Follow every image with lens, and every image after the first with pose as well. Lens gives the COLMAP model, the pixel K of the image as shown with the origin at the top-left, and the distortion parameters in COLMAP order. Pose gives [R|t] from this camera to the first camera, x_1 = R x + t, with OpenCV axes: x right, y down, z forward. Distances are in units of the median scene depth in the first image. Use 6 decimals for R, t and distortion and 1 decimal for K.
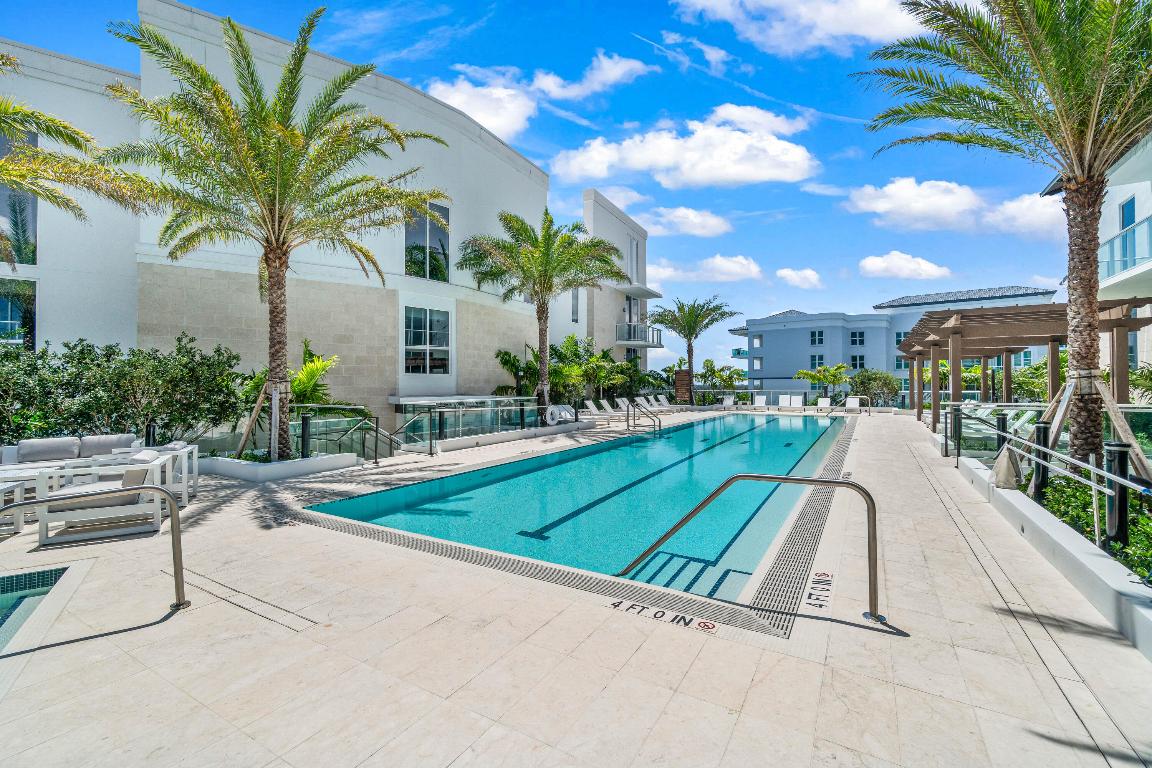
lens RADIAL K [[485.8, 0, 576.0], [0, 485.8, 384.0], [0, 0, 1]] dist [-0.000451, 0.000094]
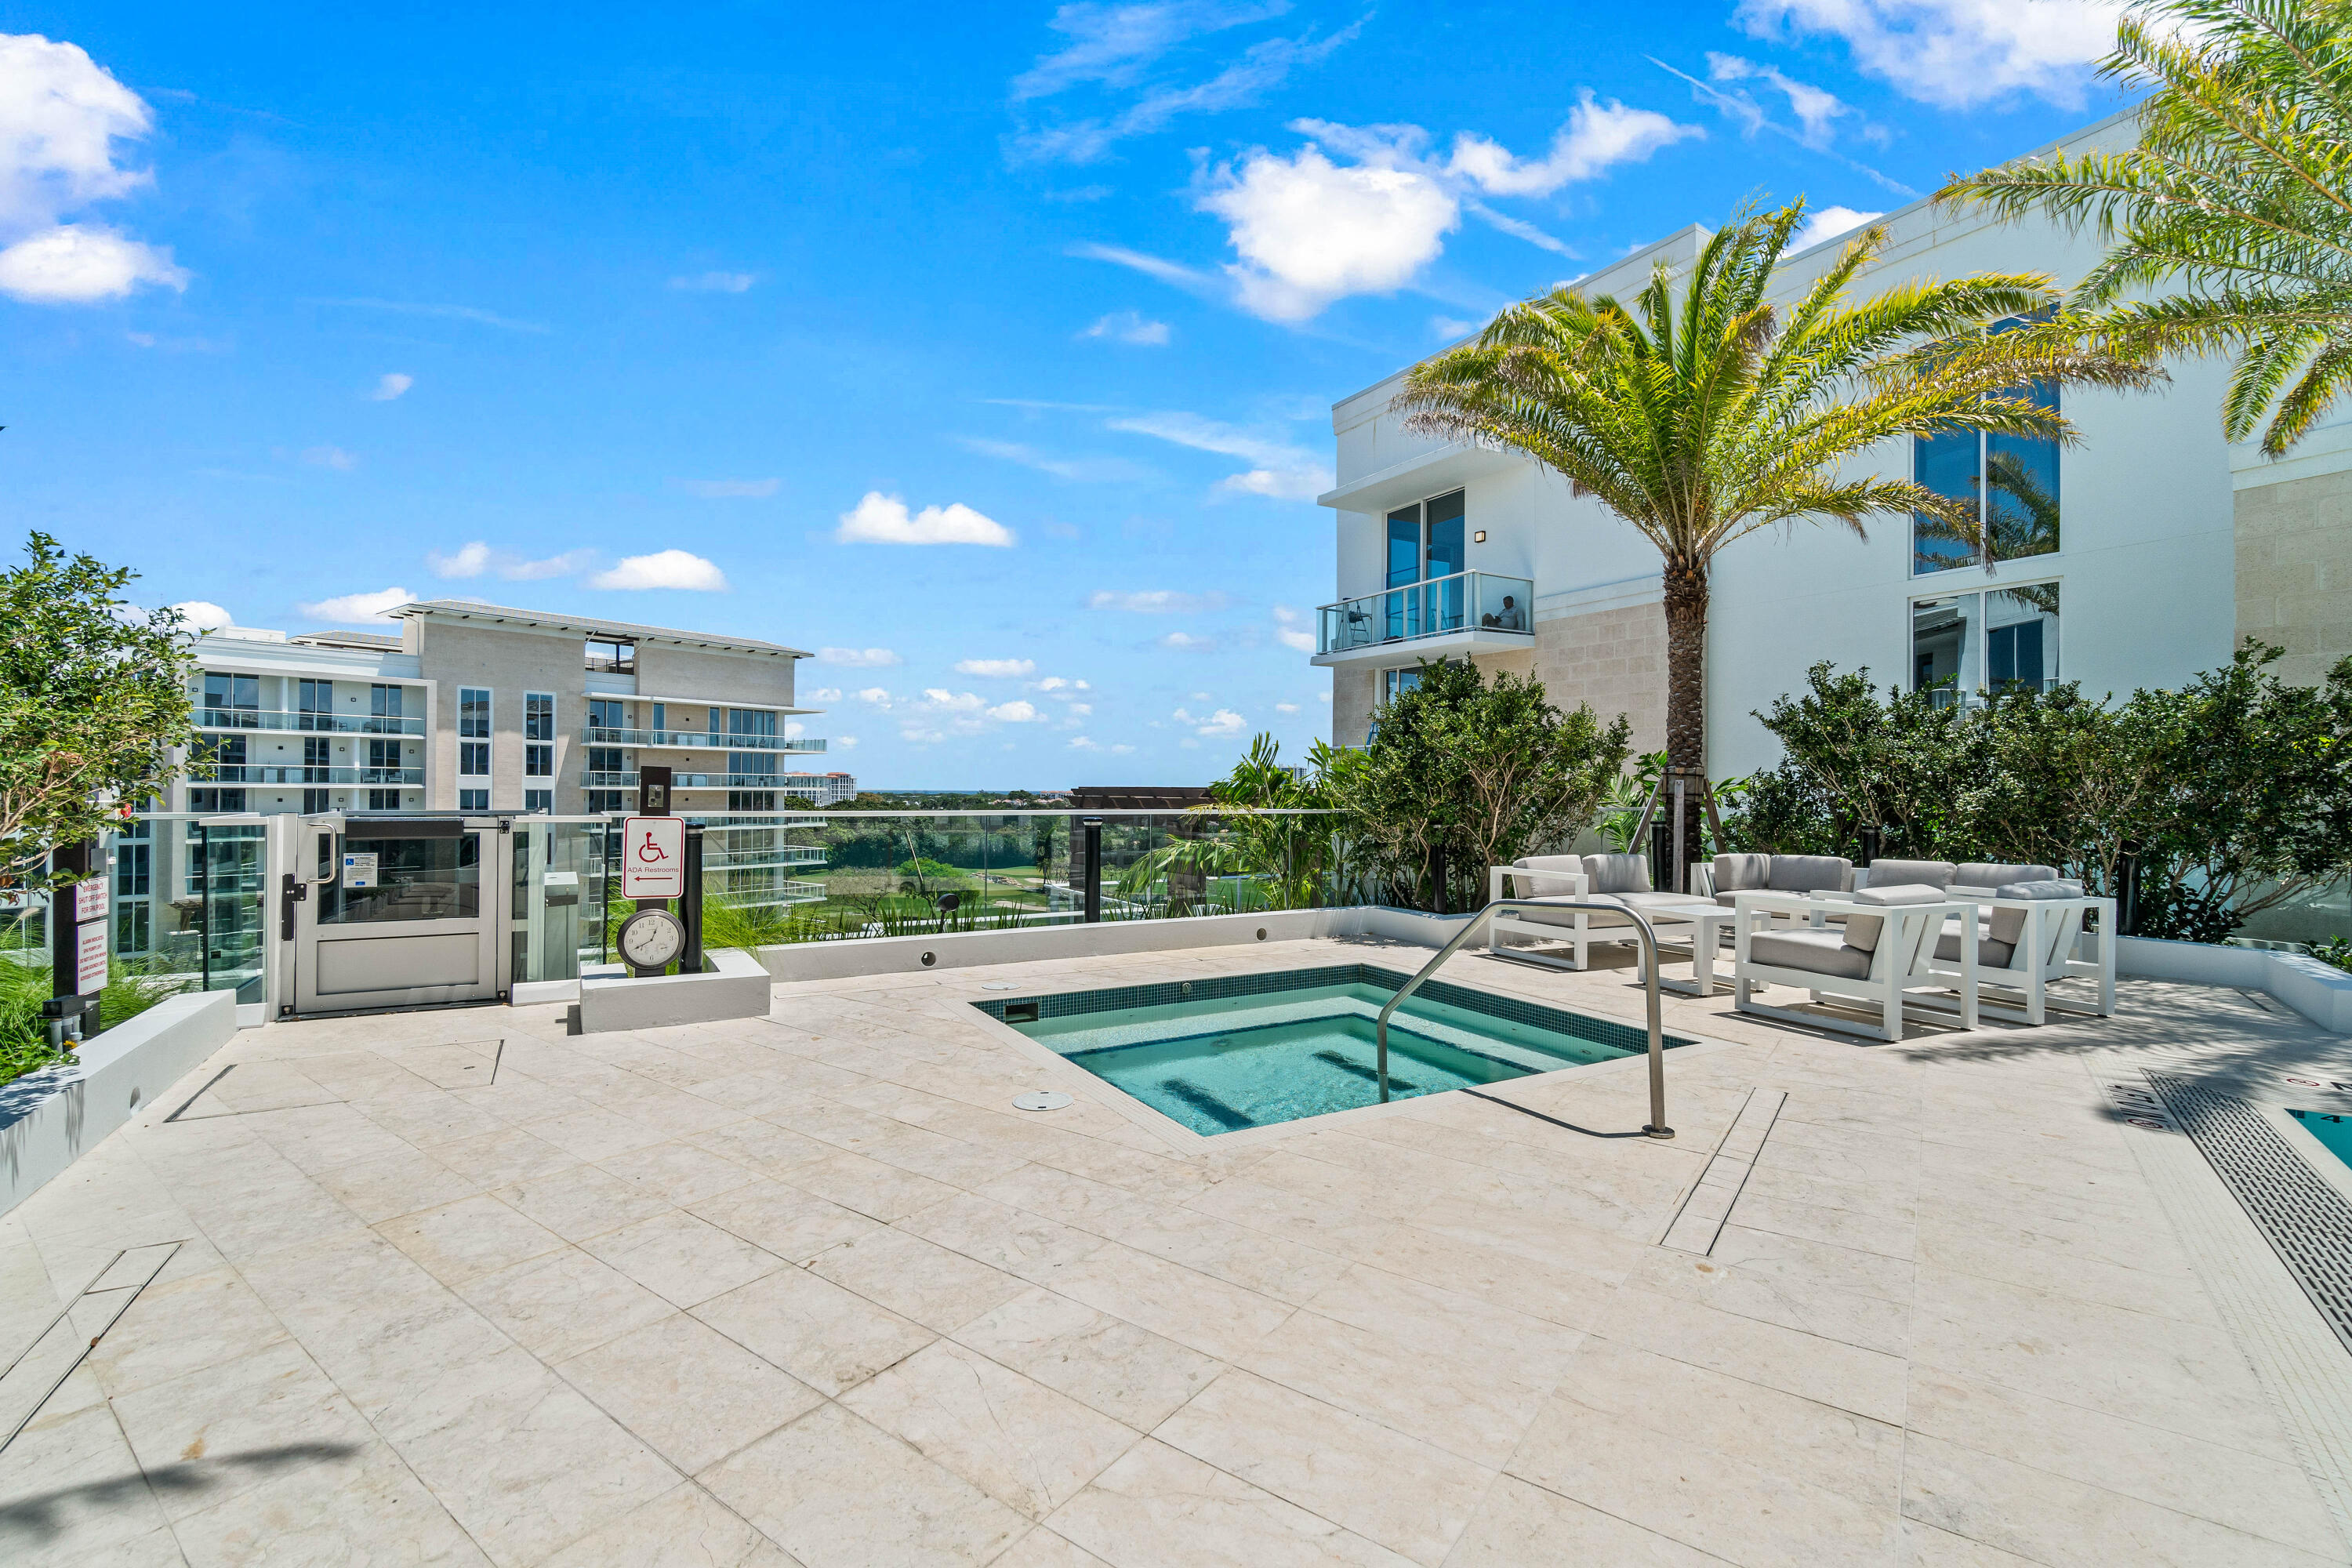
lens RADIAL K [[1033.8, 0, 1176.0], [0, 1033.8, 784.0], [0, 0, 1]] dist [0.001108, 0.000198]
pose [[-0.103559, -0.007188, -0.994597, 0.391237], [-0.001769, 0.999974, -0.007043, 0.065383], [0.994622, 0.001030, -0.103569, 0.542393]]
